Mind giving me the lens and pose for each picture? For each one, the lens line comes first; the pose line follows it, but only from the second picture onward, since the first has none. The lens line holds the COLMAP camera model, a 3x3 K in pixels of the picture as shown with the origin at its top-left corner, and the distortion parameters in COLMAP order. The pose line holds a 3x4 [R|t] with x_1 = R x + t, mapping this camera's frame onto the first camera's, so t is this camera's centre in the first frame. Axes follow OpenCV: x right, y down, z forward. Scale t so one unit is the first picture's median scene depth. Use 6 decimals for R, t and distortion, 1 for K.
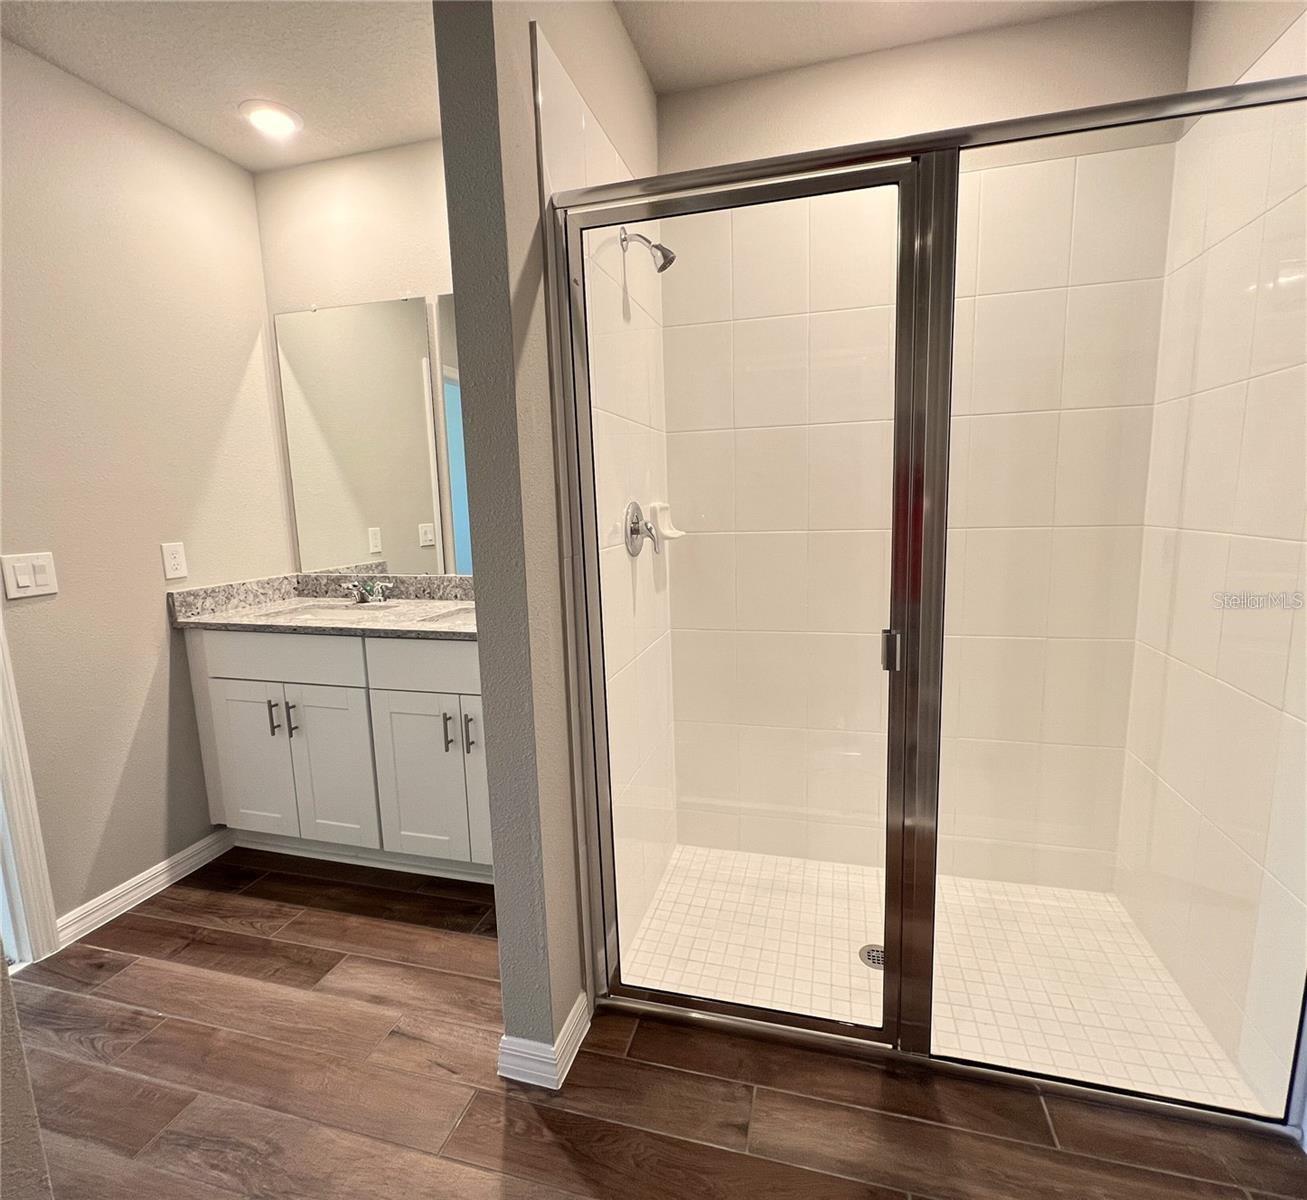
lens RADIAL K [[639.8, 0, 656.4], [0, 639.8, 604.9], [0, 0, 1]] dist [-0.000435, 0.000768]
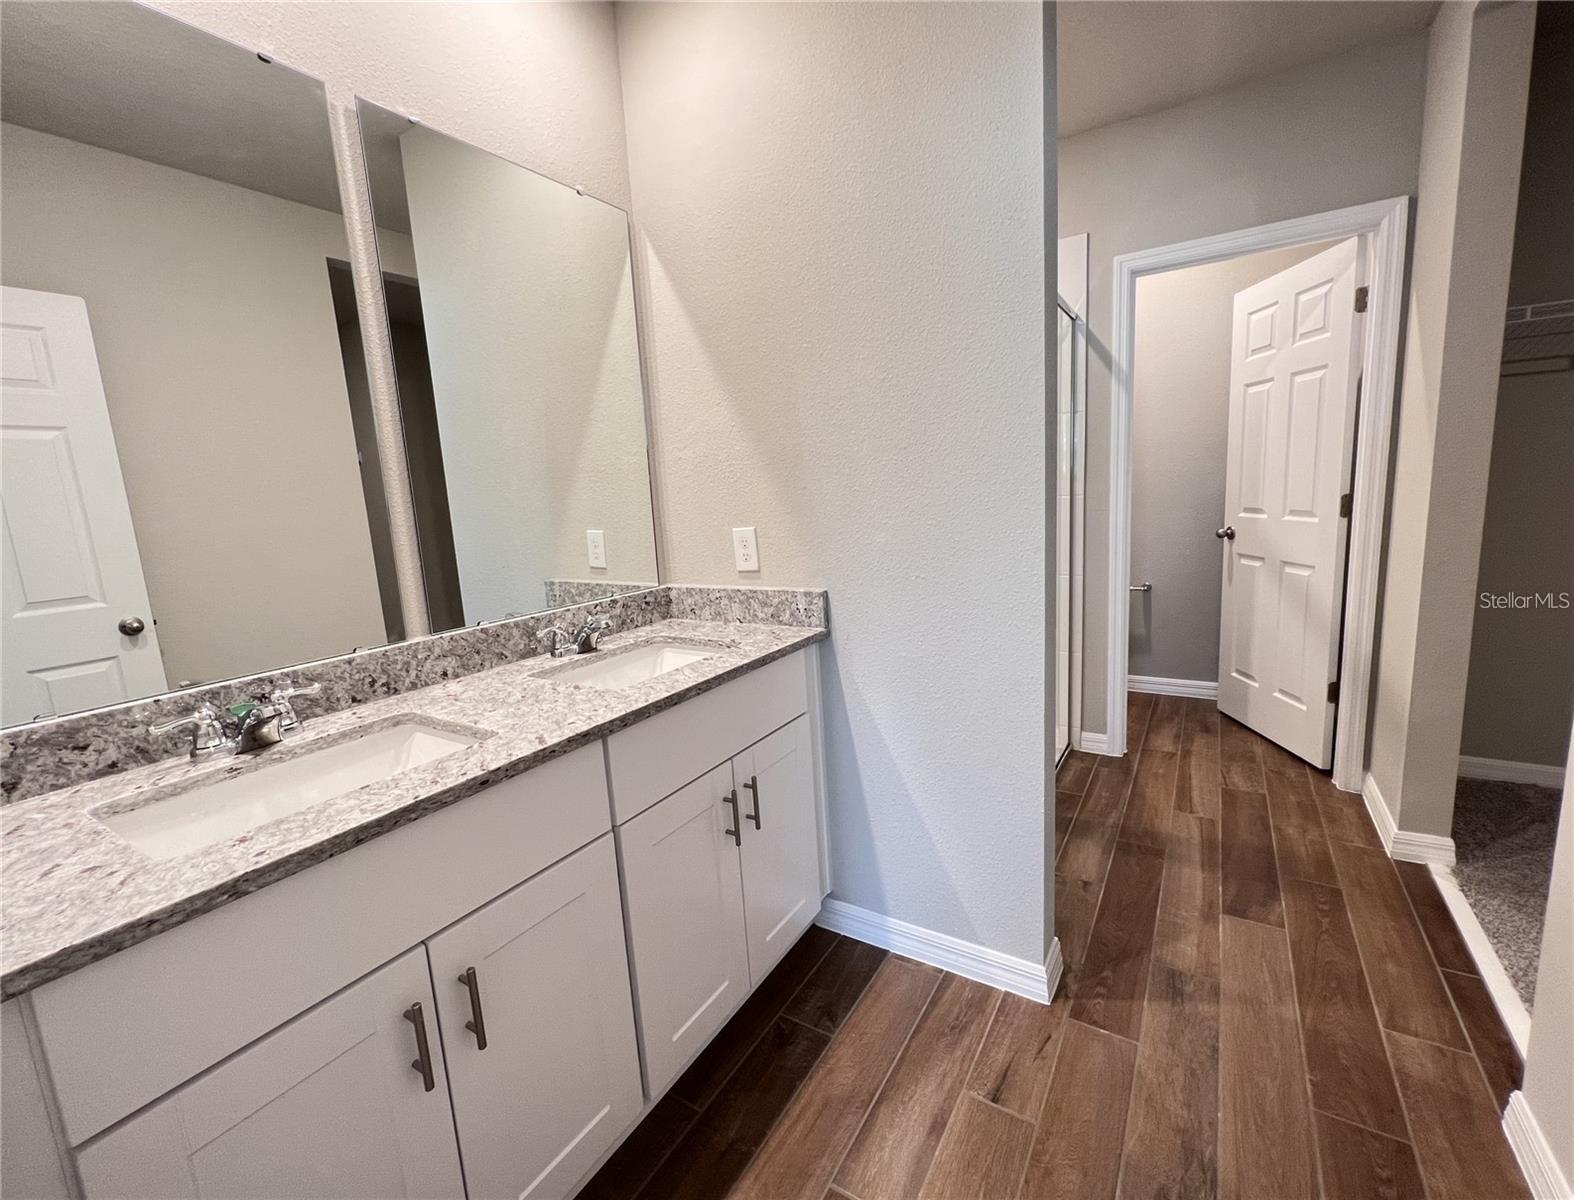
lens RADIAL K [[671.4, 0, 787.3], [0, 671.4, 590.4], [0, 0, 1]] dist [-0.000582, 0.000013]
pose [[0.294144, -0.140312, 0.945406, -1.045556], [0.201468, 0.976042, 0.082176, -0.097703], [-0.934286, 0.166298, 0.315365, 0.731909]]
